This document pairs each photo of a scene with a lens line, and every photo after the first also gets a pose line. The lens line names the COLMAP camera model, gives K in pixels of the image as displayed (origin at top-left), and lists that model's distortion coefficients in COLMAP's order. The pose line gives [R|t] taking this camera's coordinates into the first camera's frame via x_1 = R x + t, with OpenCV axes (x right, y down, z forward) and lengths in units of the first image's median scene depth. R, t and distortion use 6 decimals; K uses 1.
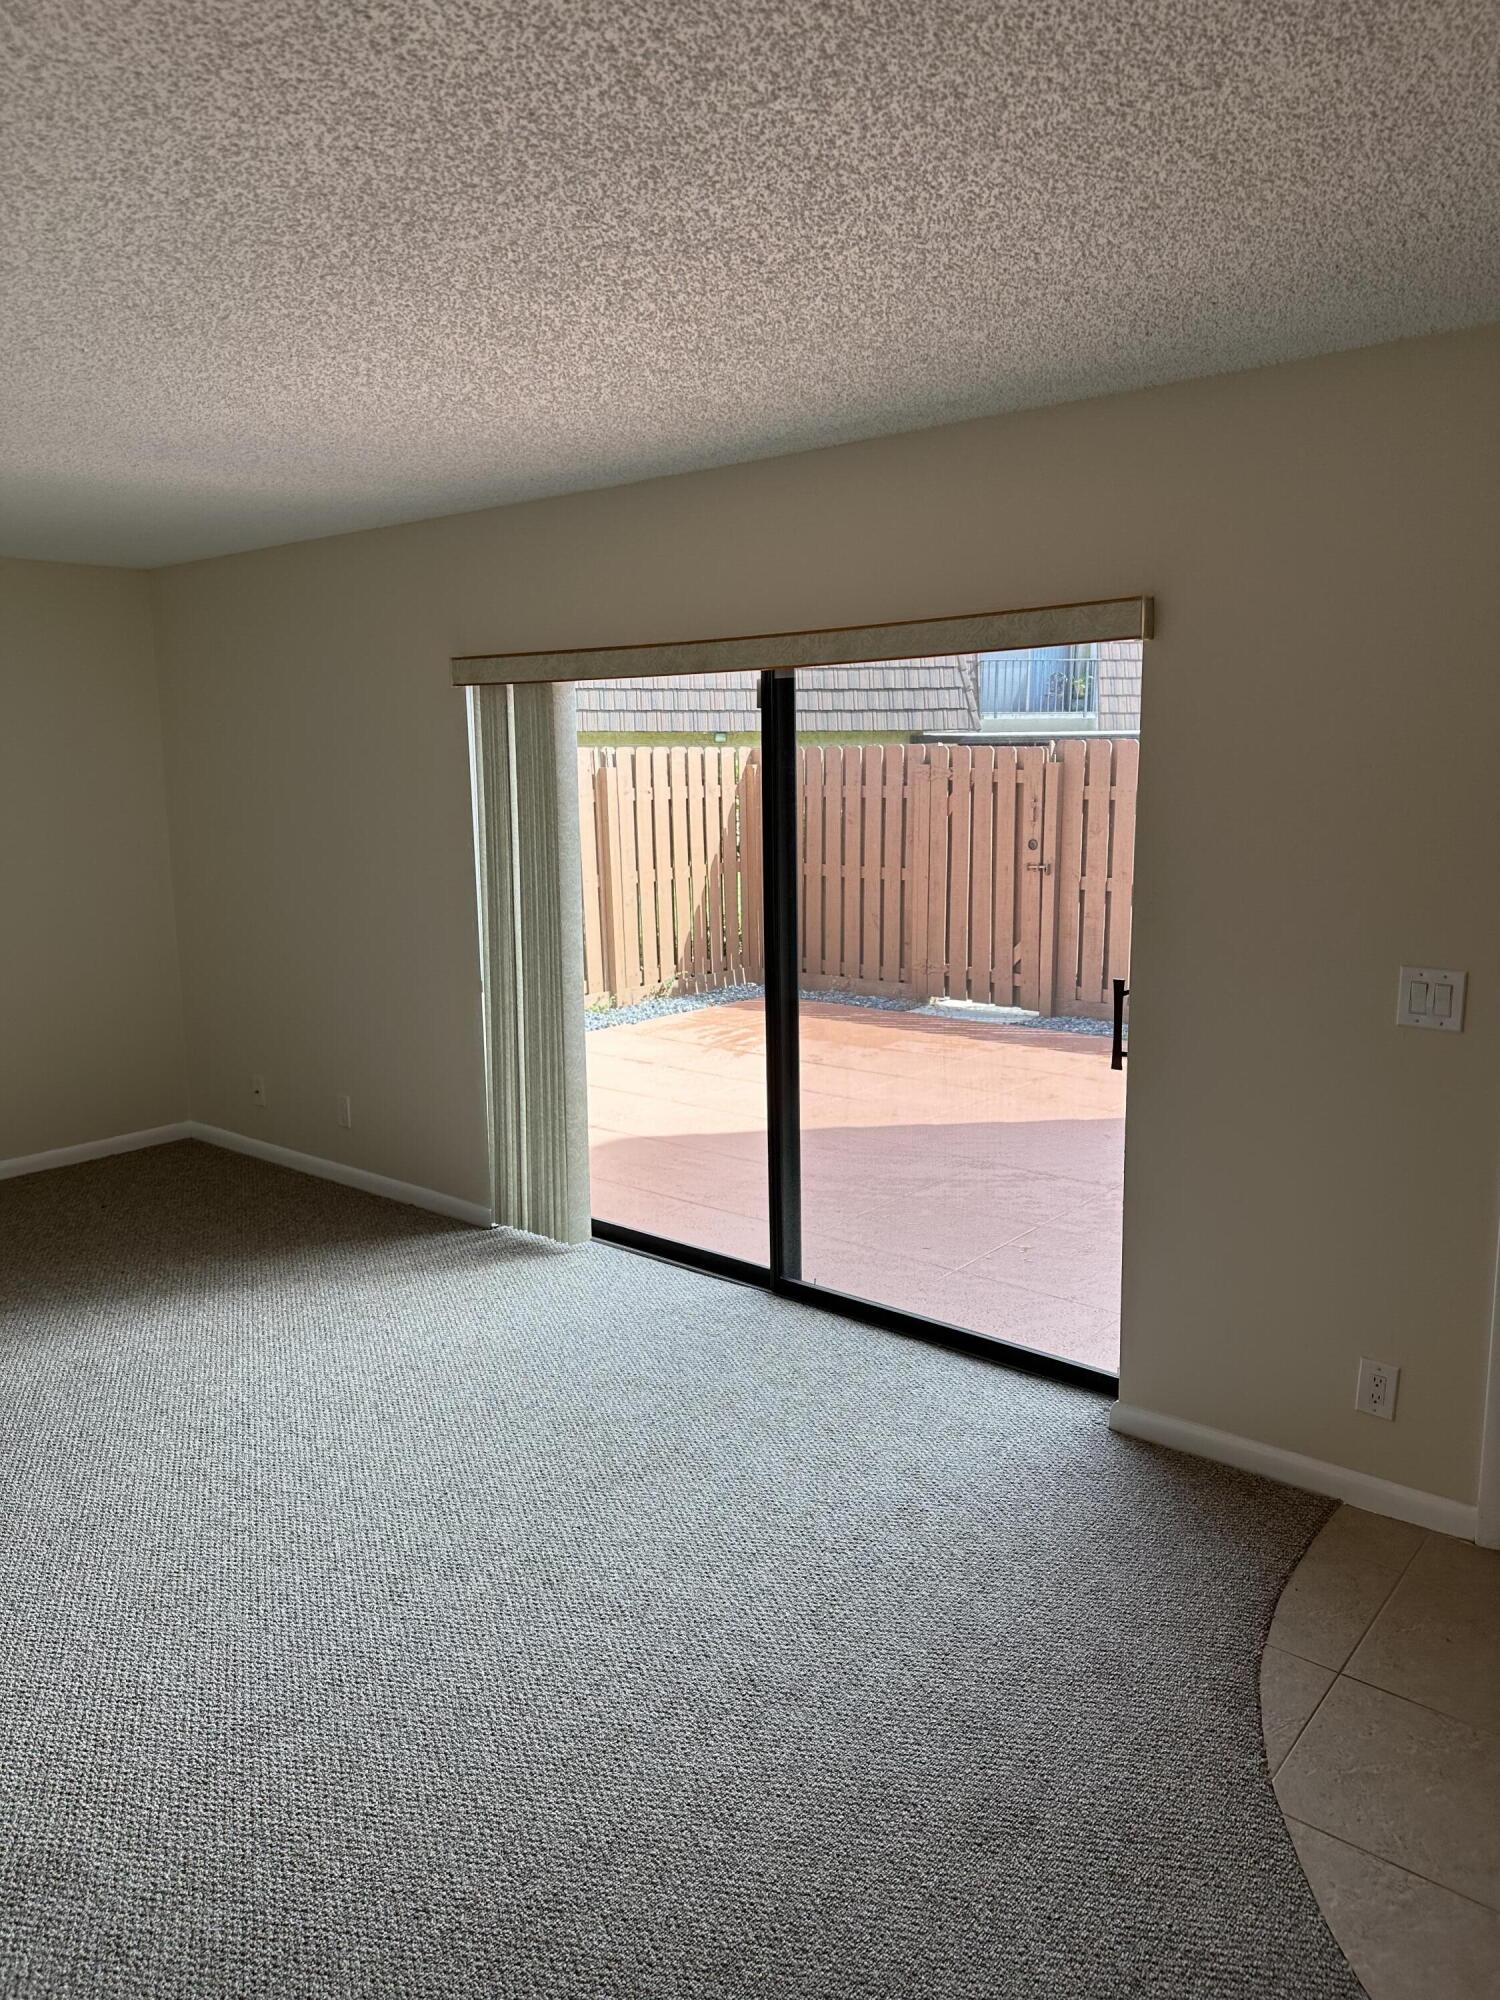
lens RADIAL K [[1399.3, 0, 750.0], [0, 1399.3, 1000.0], [0, 0, 1]] dist [0.056866, -0.002507]
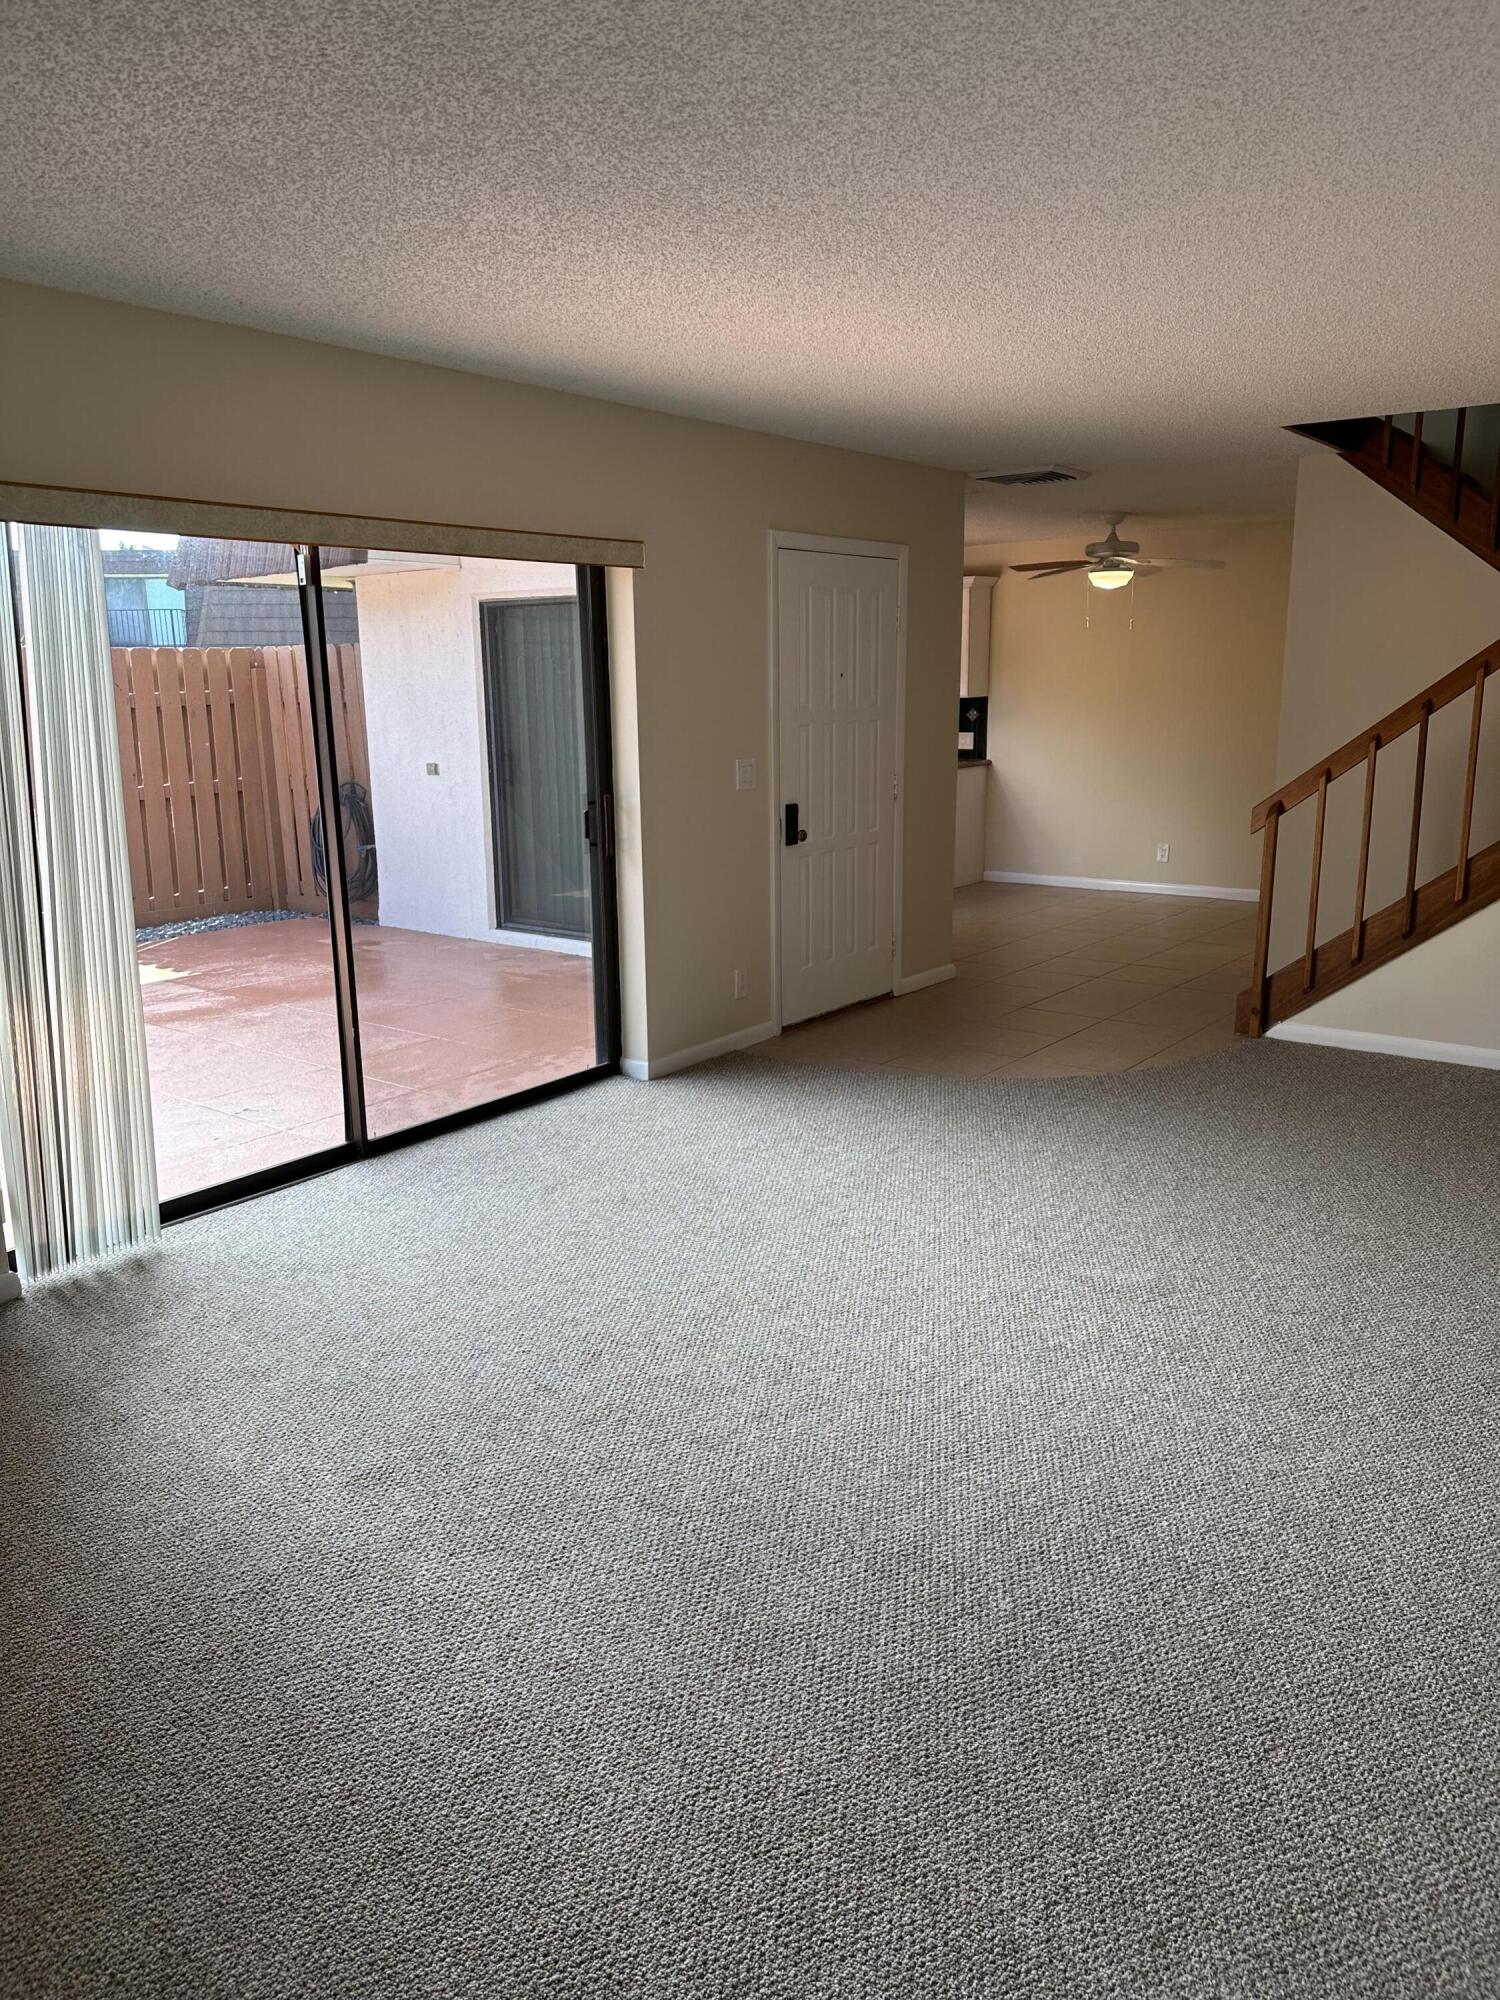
lens RADIAL K [[1399.3, 0, 750.0], [0, 1399.3, 1000.0], [0, 0, 1]] dist [0.056866, -0.002507]
pose [[-0.032865, -0.212351, 0.976641, -1.061498], [0.186754, 0.958653, 0.214725, -0.081513], [-0.981857, 0.189448, 0.008152, 0.732034]]
